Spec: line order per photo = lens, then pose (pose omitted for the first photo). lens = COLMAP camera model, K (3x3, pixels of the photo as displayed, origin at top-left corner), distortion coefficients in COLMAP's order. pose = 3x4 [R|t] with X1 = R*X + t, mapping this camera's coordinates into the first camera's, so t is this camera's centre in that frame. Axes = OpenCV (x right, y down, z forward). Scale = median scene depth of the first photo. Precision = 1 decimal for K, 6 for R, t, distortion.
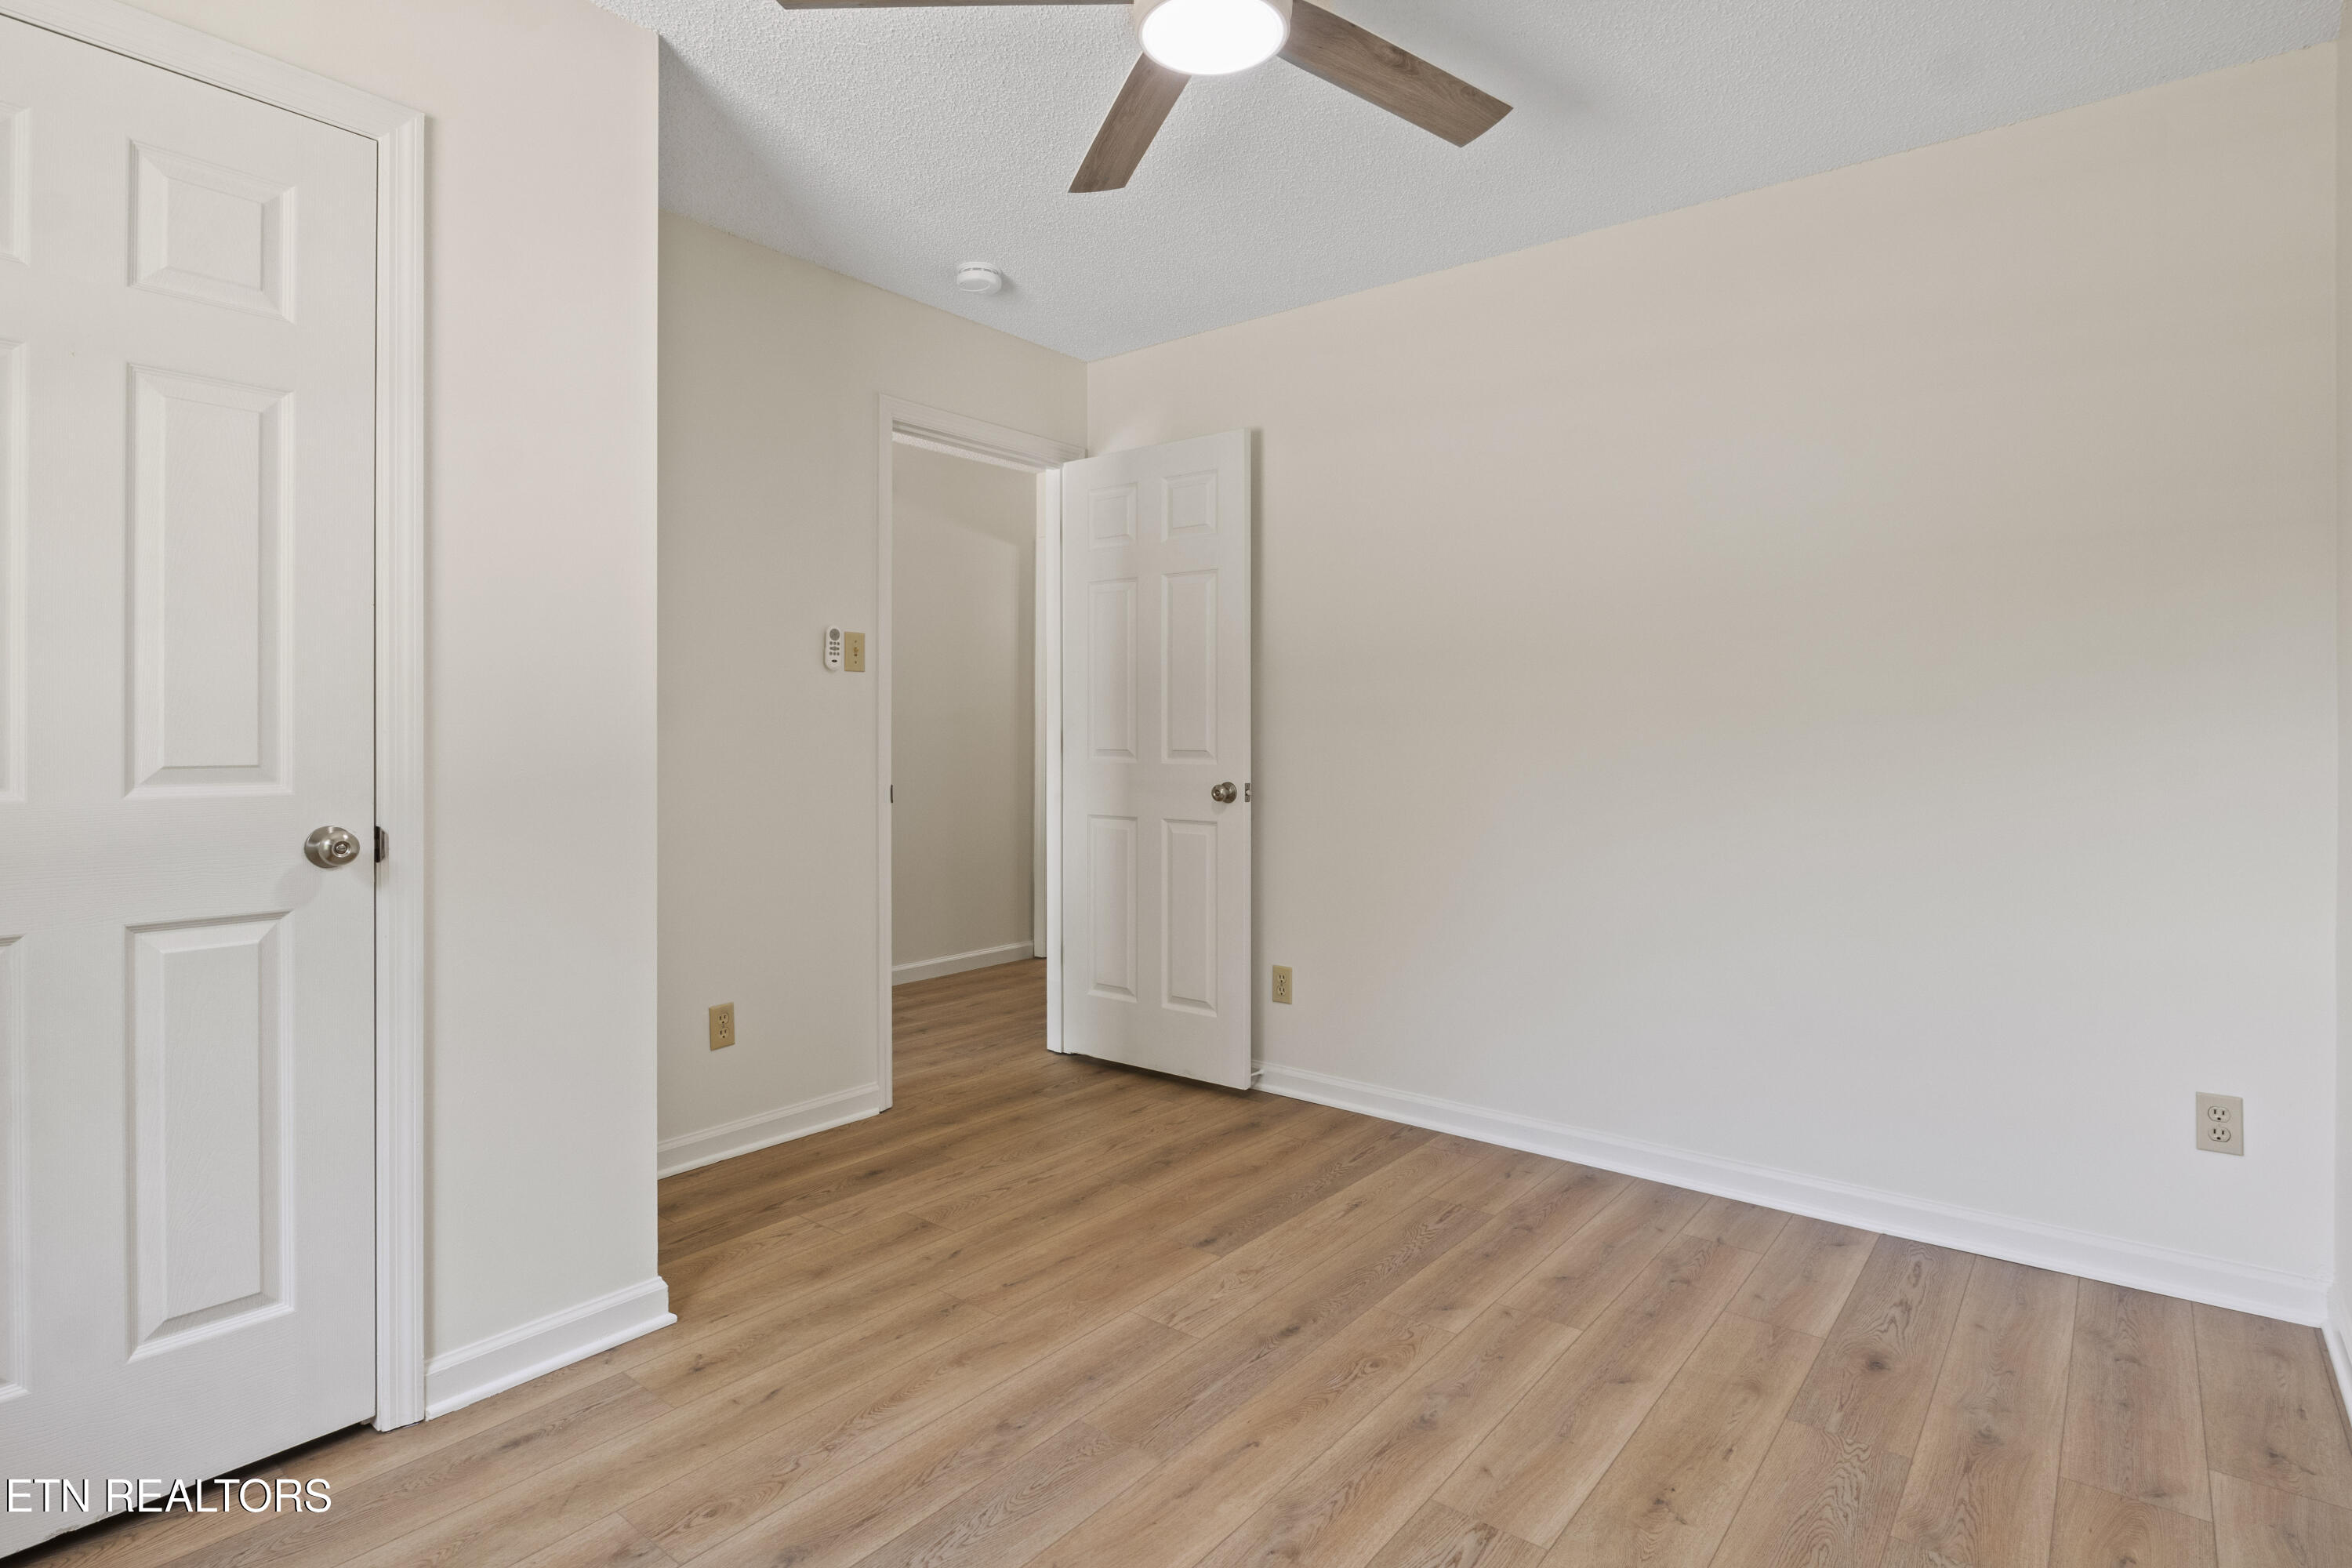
lens RADIAL K [[1190.3, 0, 1177.2], [0, 1190.3, 738.0], [0, 0, 1]] dist [0.000747, 0.000769]
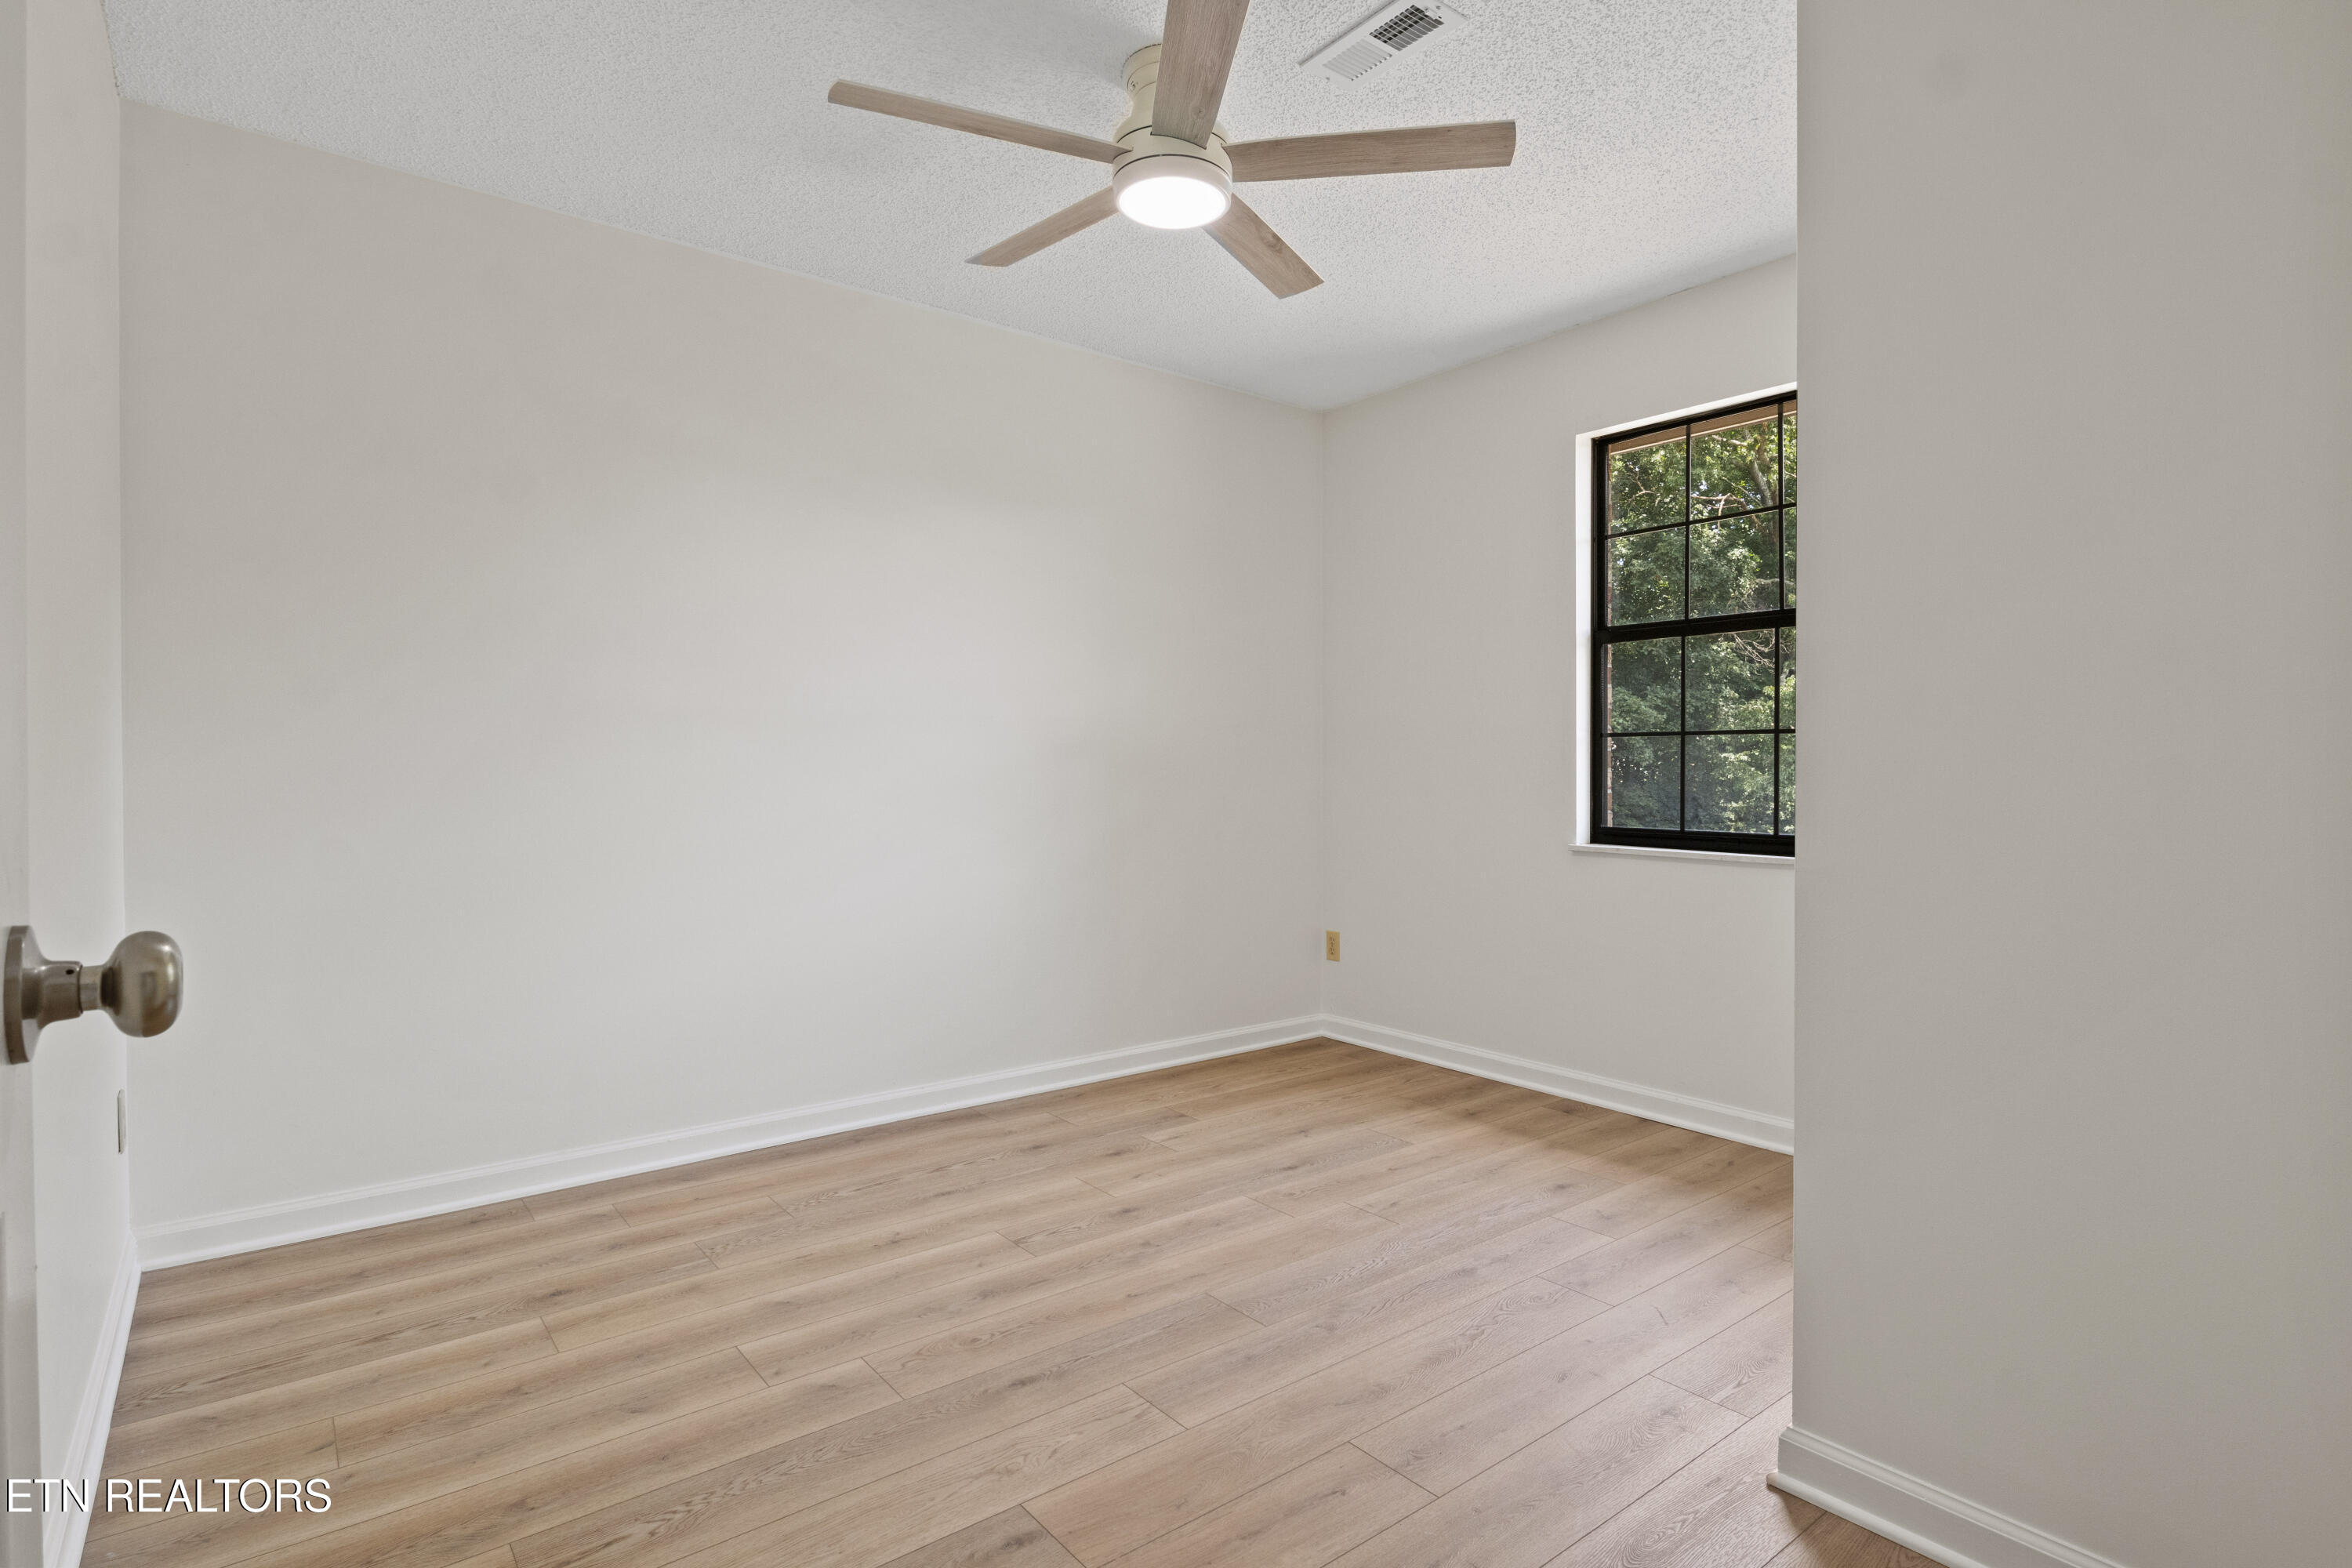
lens RADIAL K [[1190.3, 0, 1177.2], [0, 1190.3, 738.0], [0, 0, 1]] dist [0.000747, 0.000769]
pose [[-0.973152, 0.006234, 0.230078, -0.233117], [0.000651, 0.999704, -0.024334, 0.028085], [-0.230162, -0.023531, -0.972868, 1.875595]]
